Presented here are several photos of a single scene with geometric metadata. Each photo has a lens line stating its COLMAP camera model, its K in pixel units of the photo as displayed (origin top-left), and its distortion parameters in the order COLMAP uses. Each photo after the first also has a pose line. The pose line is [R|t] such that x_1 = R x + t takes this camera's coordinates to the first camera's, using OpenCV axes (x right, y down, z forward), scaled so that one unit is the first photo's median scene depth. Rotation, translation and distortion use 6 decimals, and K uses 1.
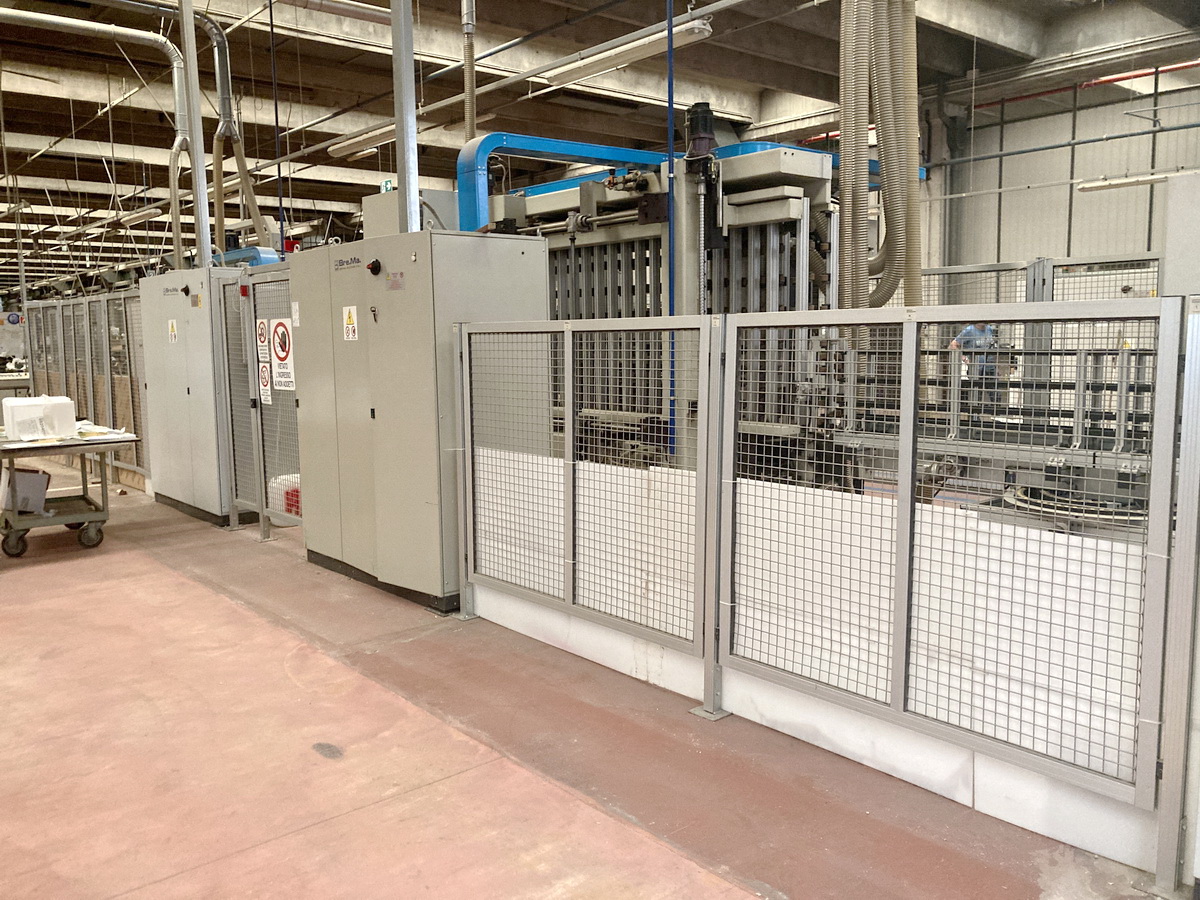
lens RADIAL K [[983.4, 0, 620.9], [0, 983.4, 443.7], [0, 0, 1]] dist [0.037044, -0.027502]
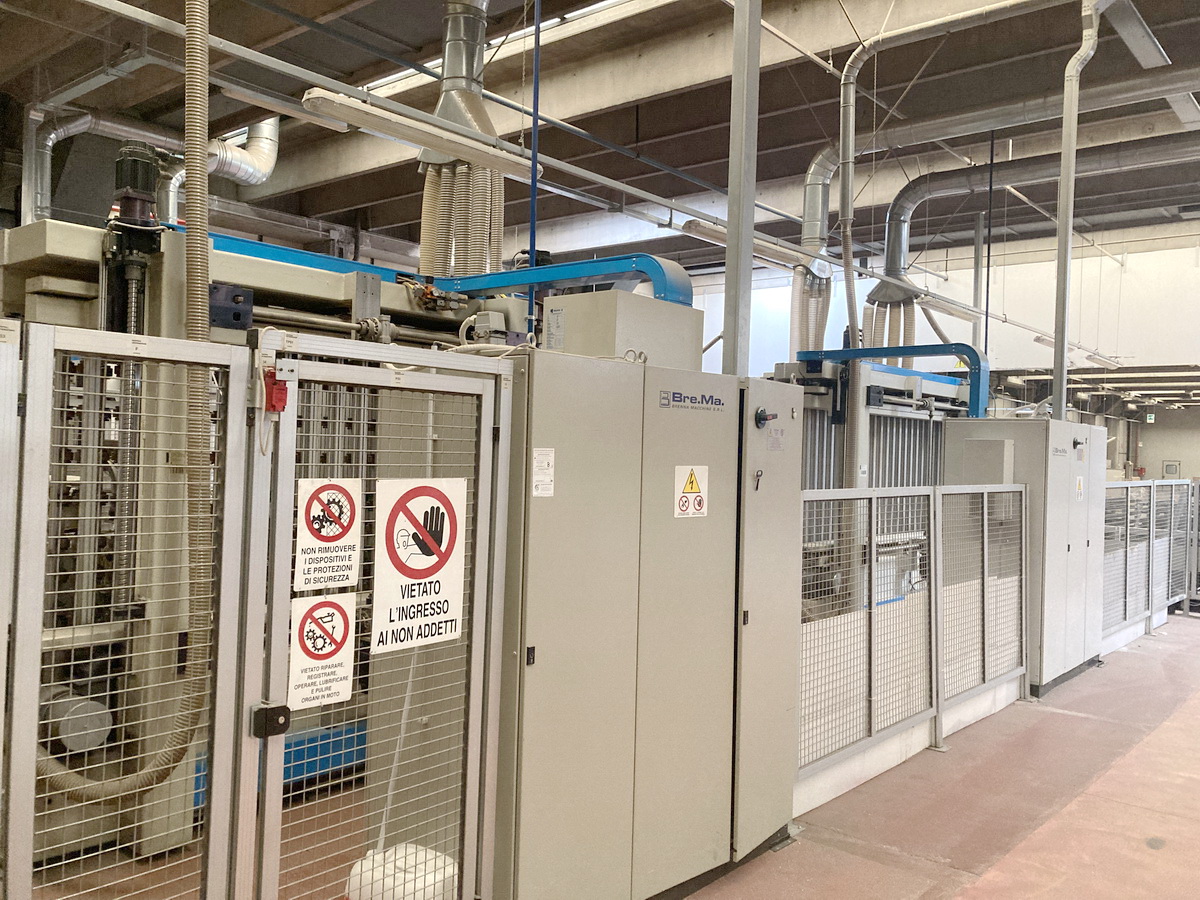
lens RADIAL K [[983.4, 0, 599.1], [0, 983.4, 443.6], [0, 0, 1]] dist [0.037044, -0.027502]
pose [[-0.150252, 0.005786, 0.988631, -1.181979], [0.075881, 0.997101, 0.005697, -0.212212], [-0.985731, 0.075874, -0.150255, 1.513339]]
